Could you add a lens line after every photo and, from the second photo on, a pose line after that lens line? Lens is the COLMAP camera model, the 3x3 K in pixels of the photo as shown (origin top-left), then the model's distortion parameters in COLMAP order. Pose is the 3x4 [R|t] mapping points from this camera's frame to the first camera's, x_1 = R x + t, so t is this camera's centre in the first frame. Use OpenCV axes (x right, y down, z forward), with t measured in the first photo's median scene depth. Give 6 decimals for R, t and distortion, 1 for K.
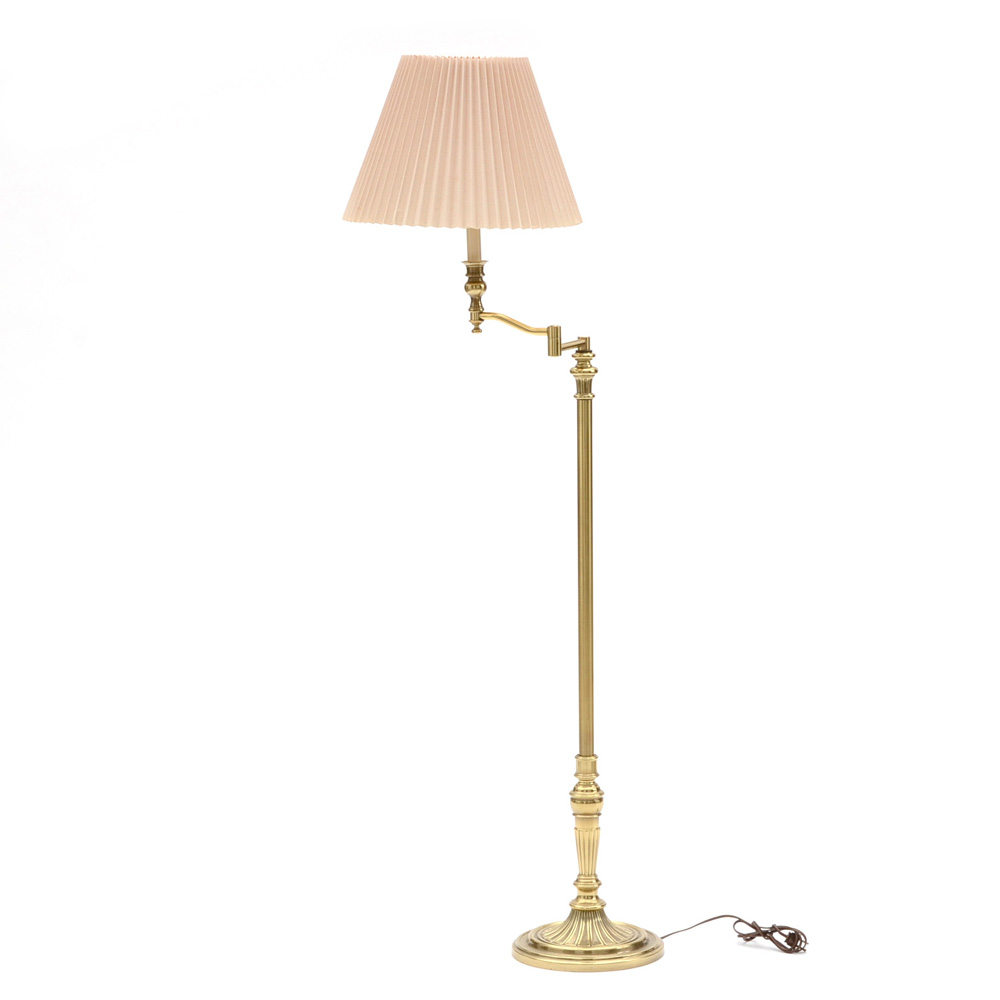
lens RADIAL K [[2830.2, 0, 500.1], [0, 2830.2, 500.2], [0, 0, 1]] dist [0.071647, 0.000000]
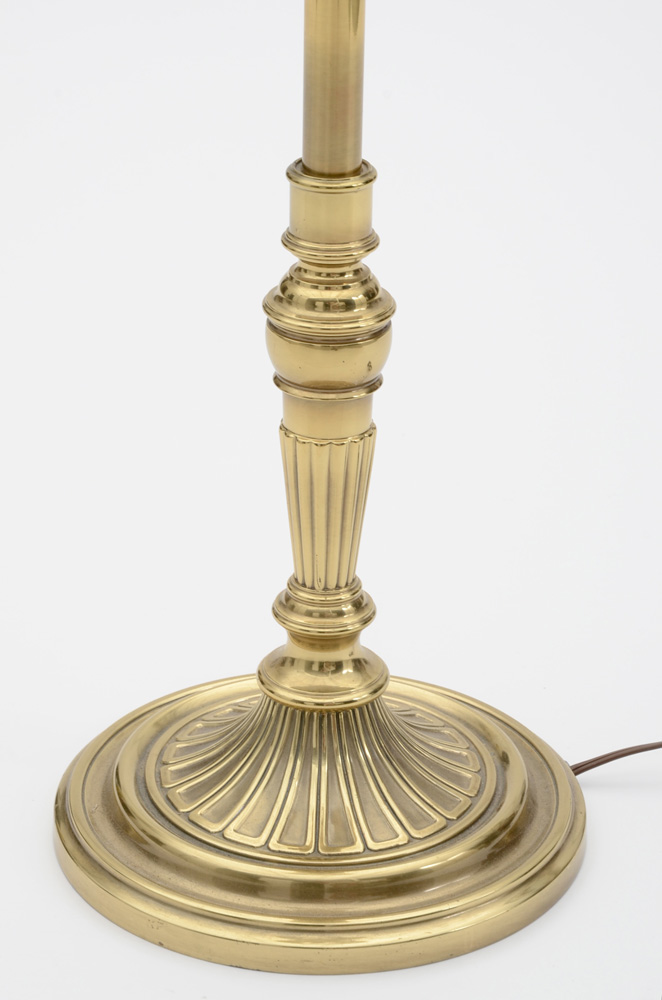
lens RADIAL K [[3016.2, 0, 331.1], [0, 3016.2, 499.3], [0, 0, 1]] dist [-0.074233, 0.000000]
pose [[0.999575, 0.024135, 0.016326, 0.026636], [-0.027961, 0.952132, 0.304406, 0.035297], [-0.008198, -0.304733, 0.952403, 0.727046]]
